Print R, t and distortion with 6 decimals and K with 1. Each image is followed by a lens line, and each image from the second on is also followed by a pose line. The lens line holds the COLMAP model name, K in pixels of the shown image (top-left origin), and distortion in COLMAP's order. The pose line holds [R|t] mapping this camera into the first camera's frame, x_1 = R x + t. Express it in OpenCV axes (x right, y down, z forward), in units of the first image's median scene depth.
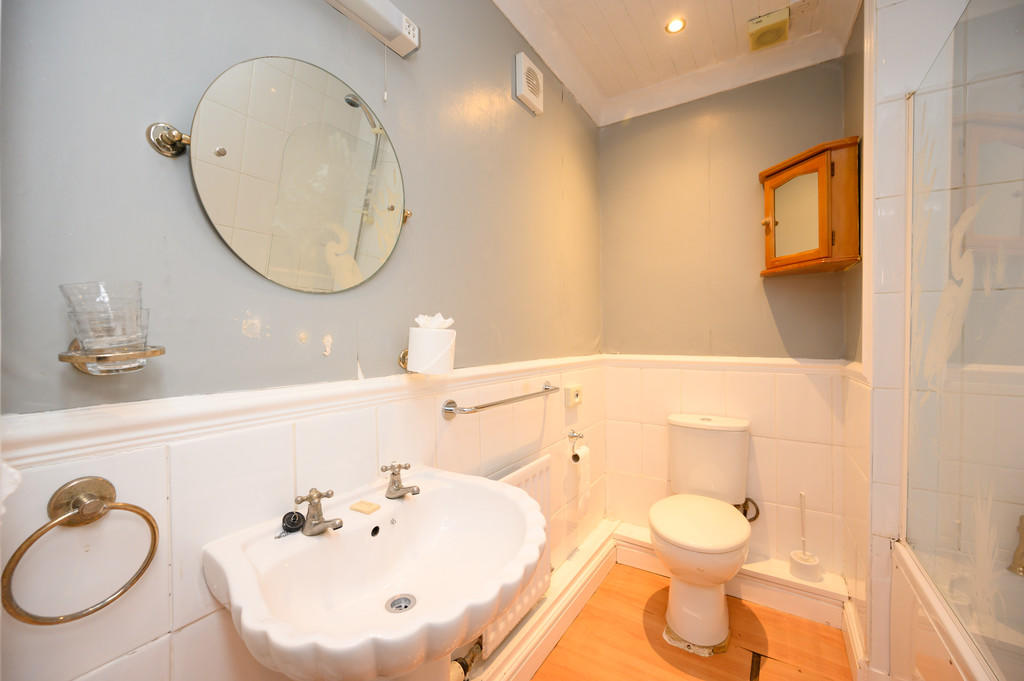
lens RADIAL K [[403.2, 0, 513.6], [0, 403.2, 338.8], [0, 0, 1]] dist [-0.002378, 0.000345]
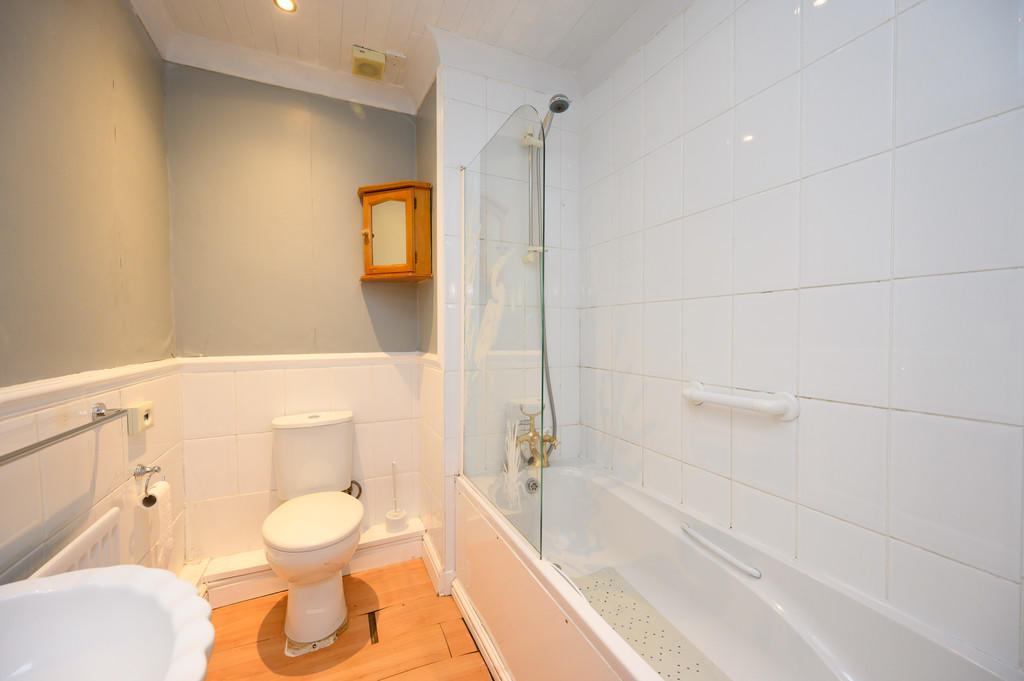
lens RADIAL K [[403.2, 0, 513.6], [0, 403.2, 338.8], [0, 0, 1]] dist [-0.002378, 0.000345]
pose [[0.530965, -0.019120, 0.847178, -0.118208], [0.006581, 0.999808, 0.018440, -0.011214], [-0.847368, -0.004216, 0.530989, 0.047856]]
